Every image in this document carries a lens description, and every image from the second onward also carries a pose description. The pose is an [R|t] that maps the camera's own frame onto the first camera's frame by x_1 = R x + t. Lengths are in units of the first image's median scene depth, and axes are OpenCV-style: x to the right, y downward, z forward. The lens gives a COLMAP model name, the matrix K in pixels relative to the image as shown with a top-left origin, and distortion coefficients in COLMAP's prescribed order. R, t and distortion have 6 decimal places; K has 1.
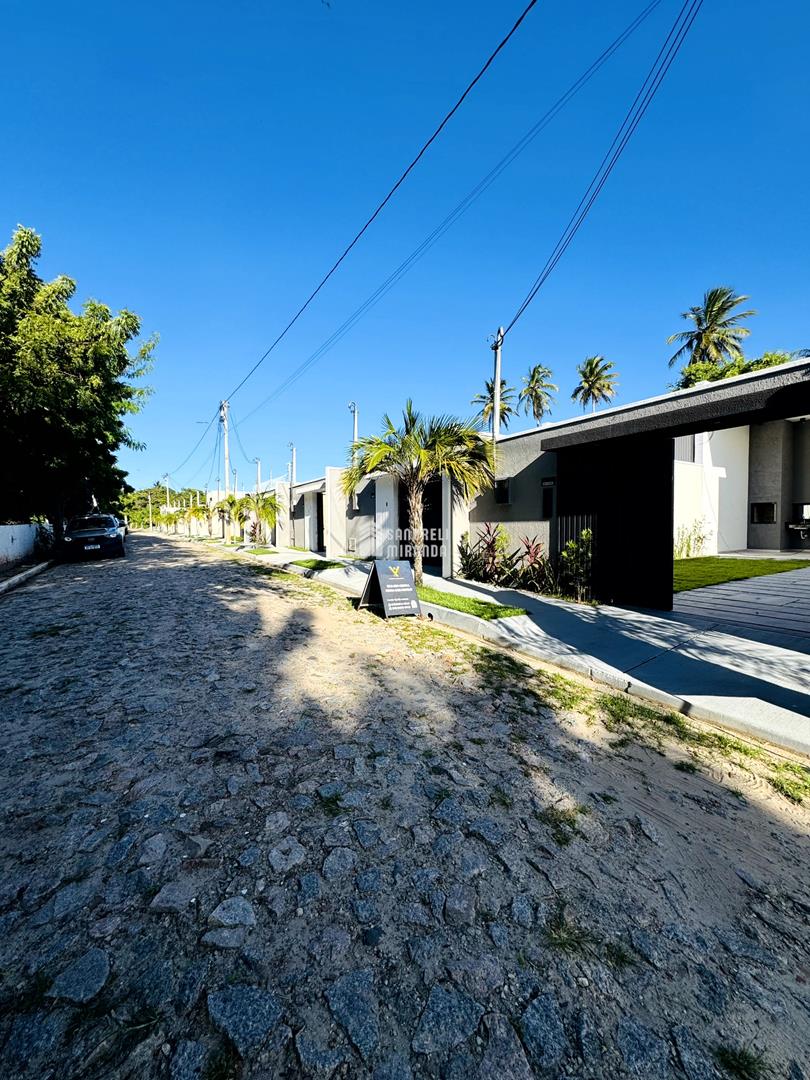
lens RADIAL K [[430.4, 0, 406.9], [0, 430.4, 540.1], [0, 0, 1]] dist [-0.001484, 0.000192]
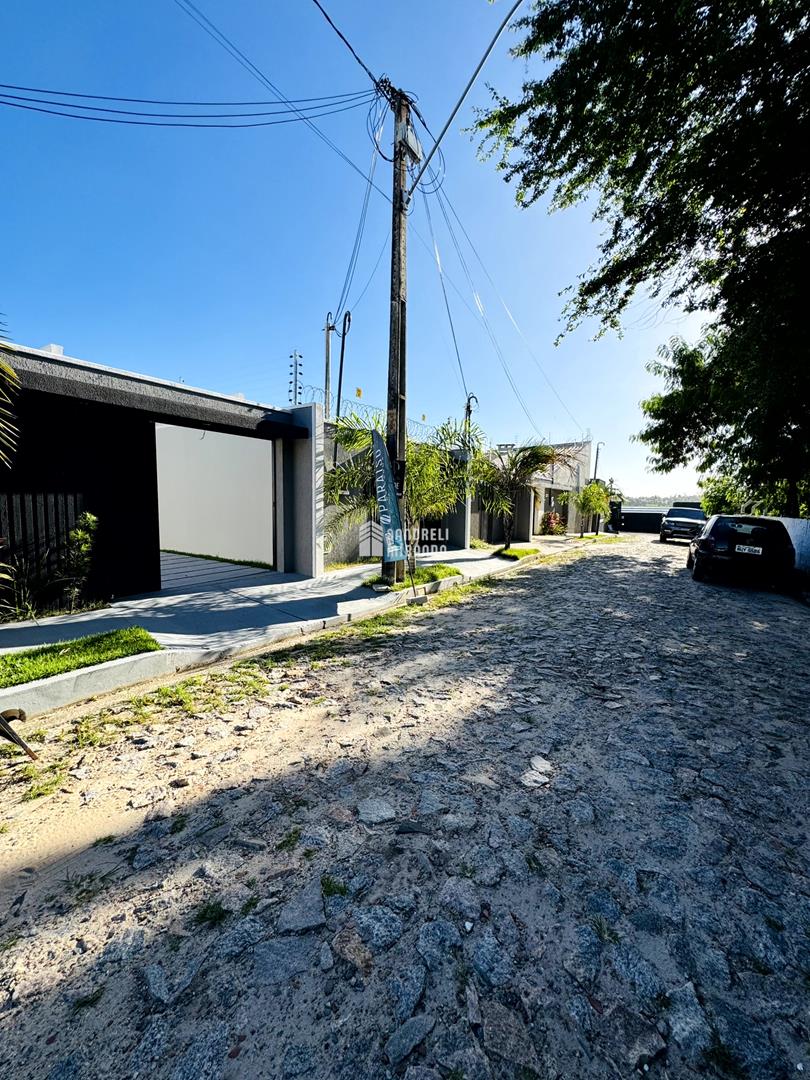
lens RADIAL K [[430.4, 0, 406.9], [0, 430.4, 540.1], [0, 0, 1]] dist [-0.001484, 0.000192]
pose [[-0.441329, -0.080256, 0.893749, -0.848662], [0.017033, 0.995064, 0.097765, -0.070931], [-0.897184, 0.058370, -0.437783, 1.343419]]
